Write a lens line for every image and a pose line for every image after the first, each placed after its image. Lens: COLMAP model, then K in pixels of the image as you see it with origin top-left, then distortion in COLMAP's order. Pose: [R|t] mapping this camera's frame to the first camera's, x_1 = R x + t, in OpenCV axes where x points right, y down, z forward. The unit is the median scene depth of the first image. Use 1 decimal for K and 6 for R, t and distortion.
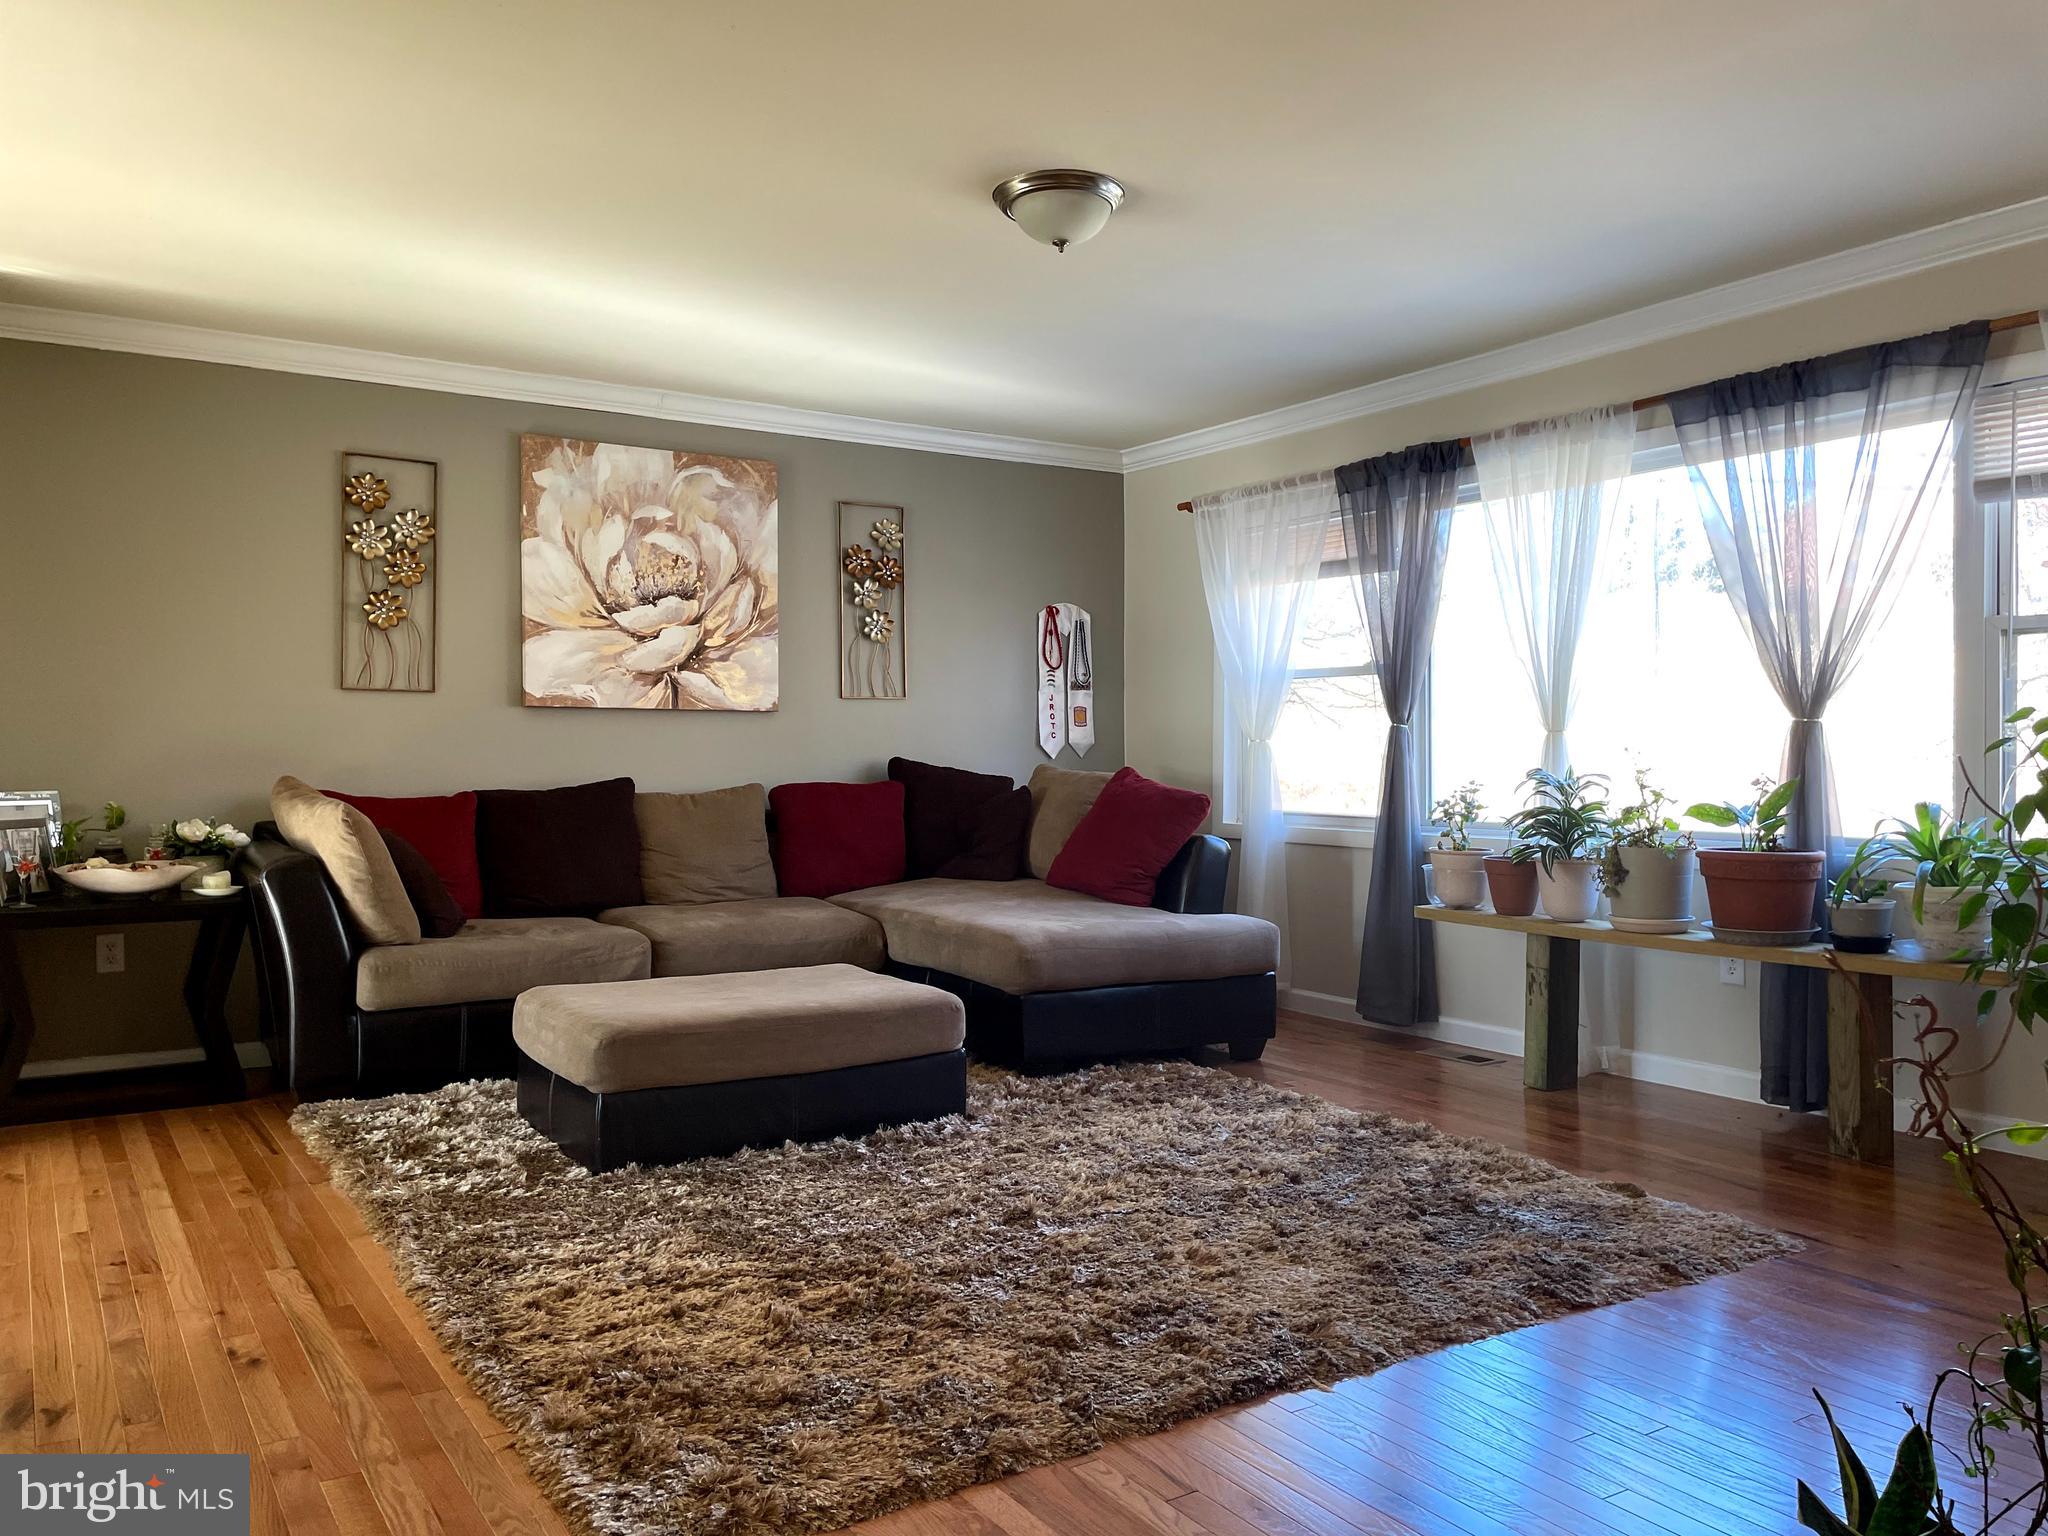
lens RADIAL K [[1543.2, 0, 1028.1], [0, 1543.2, 767.7], [0, 0, 1]] dist [0.007449, -0.000676]
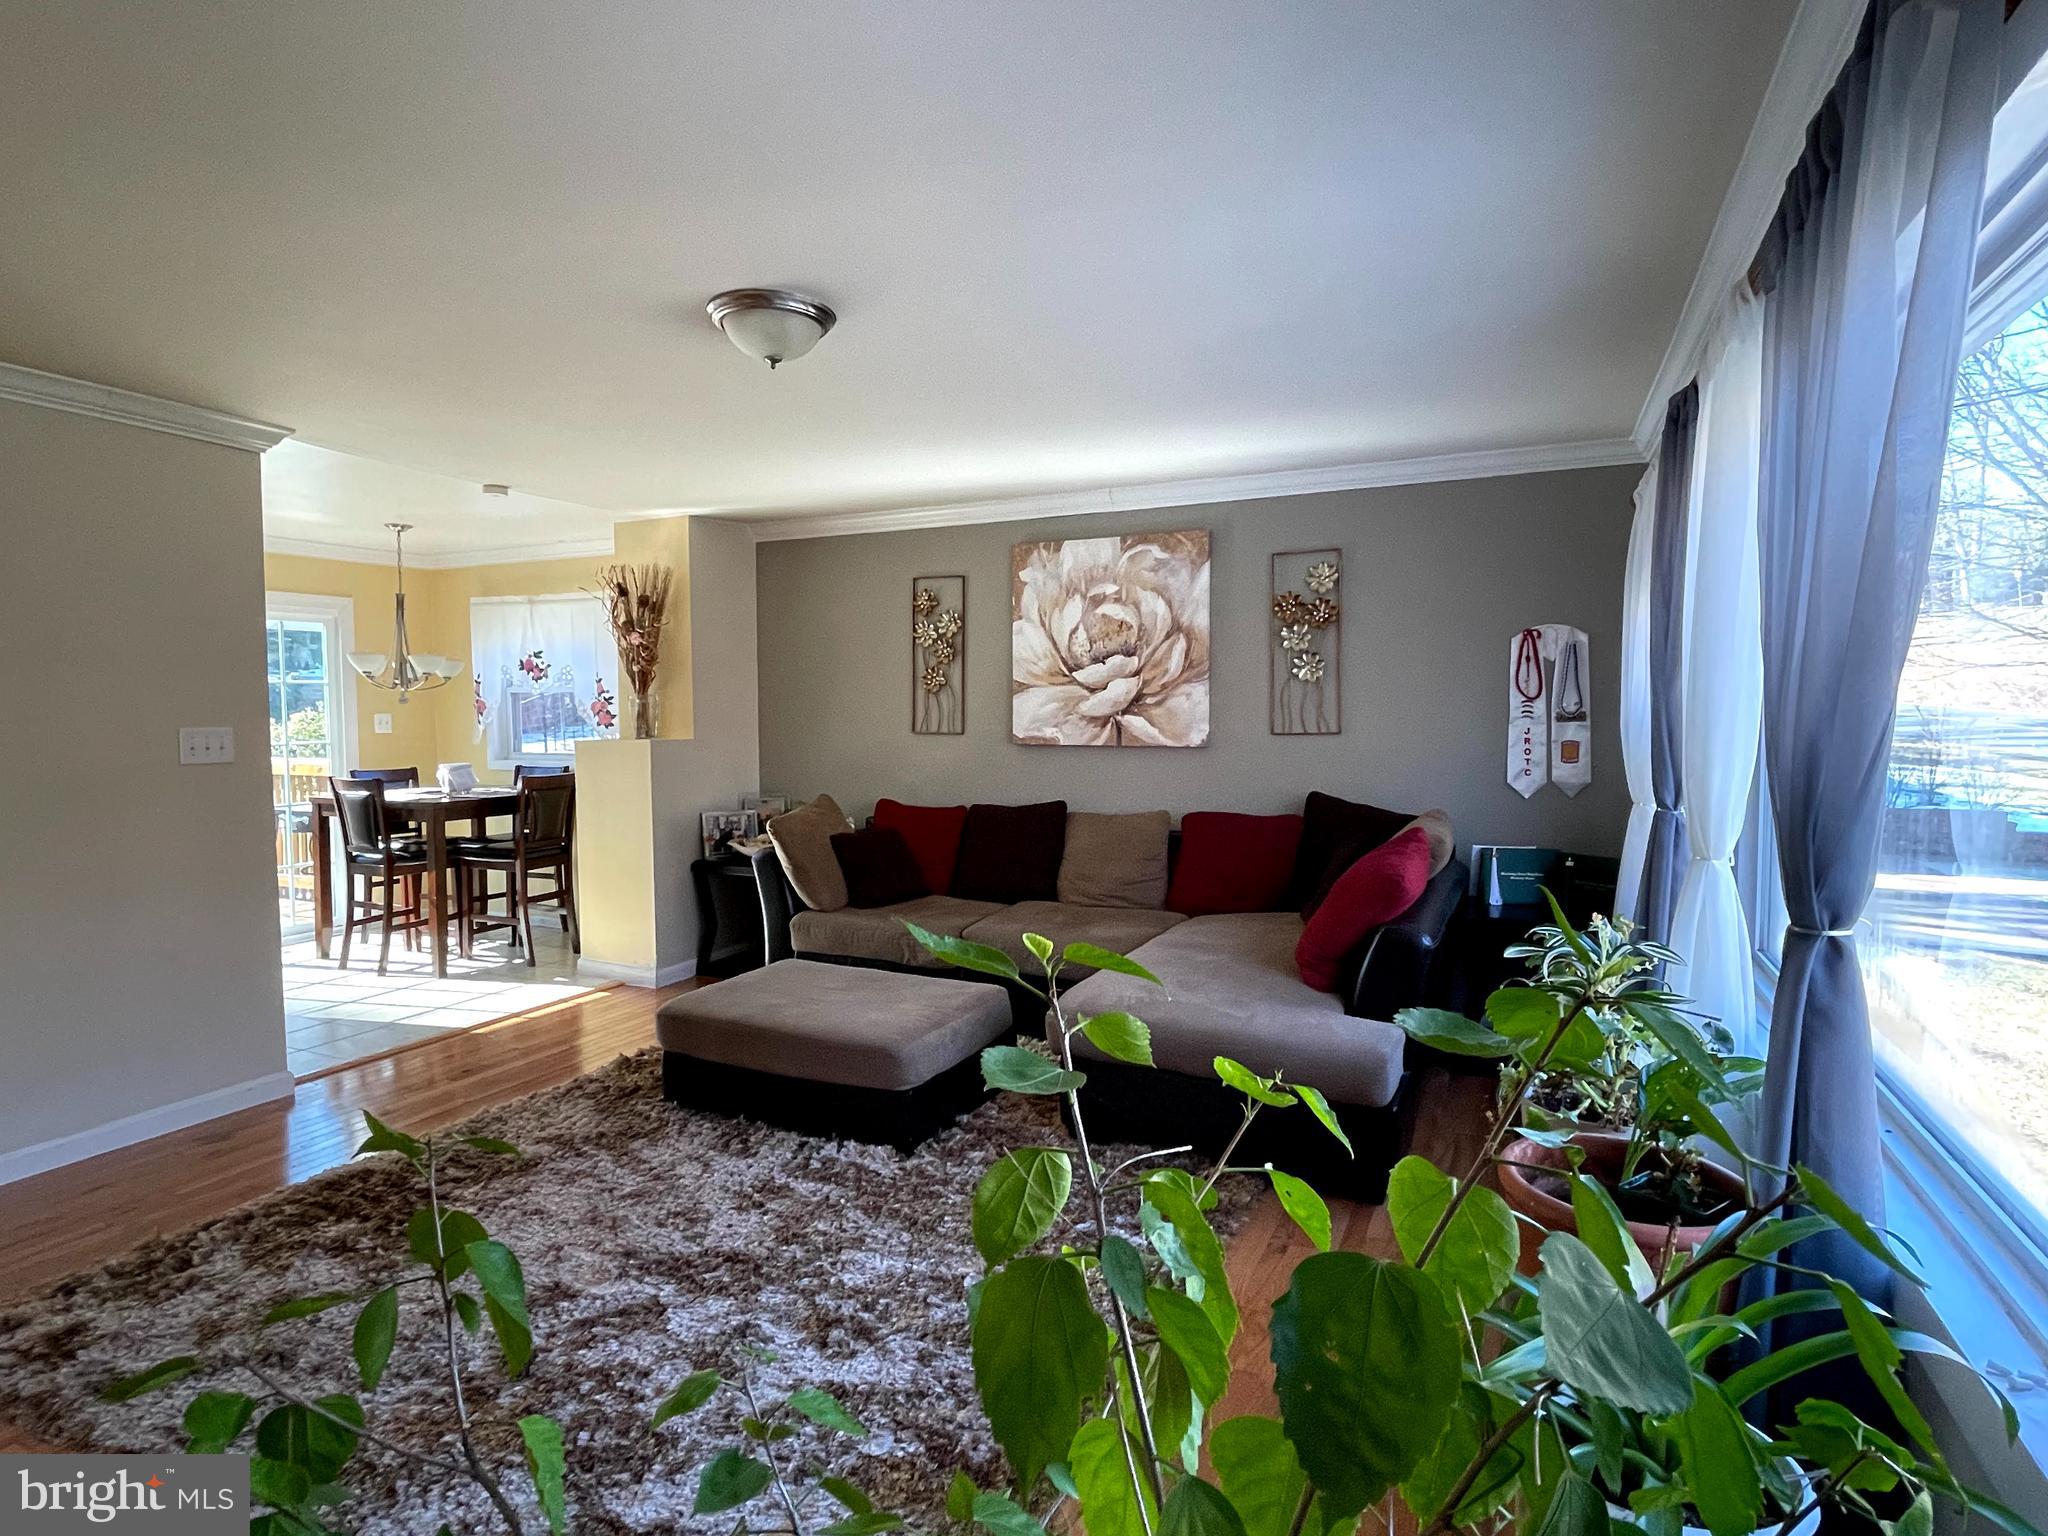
lens RADIAL K [[1064.5, 0, 1020.8], [0, 1064.5, 763.1], [0, 0, 1]] dist [-0.005452, -0.002735]
pose [[0.510796, 0.046848, -0.858425, 0.468174], [0.000690, 0.998491, 0.054902, -0.071168], [0.859702, -0.028637, 0.509993, 0.494304]]
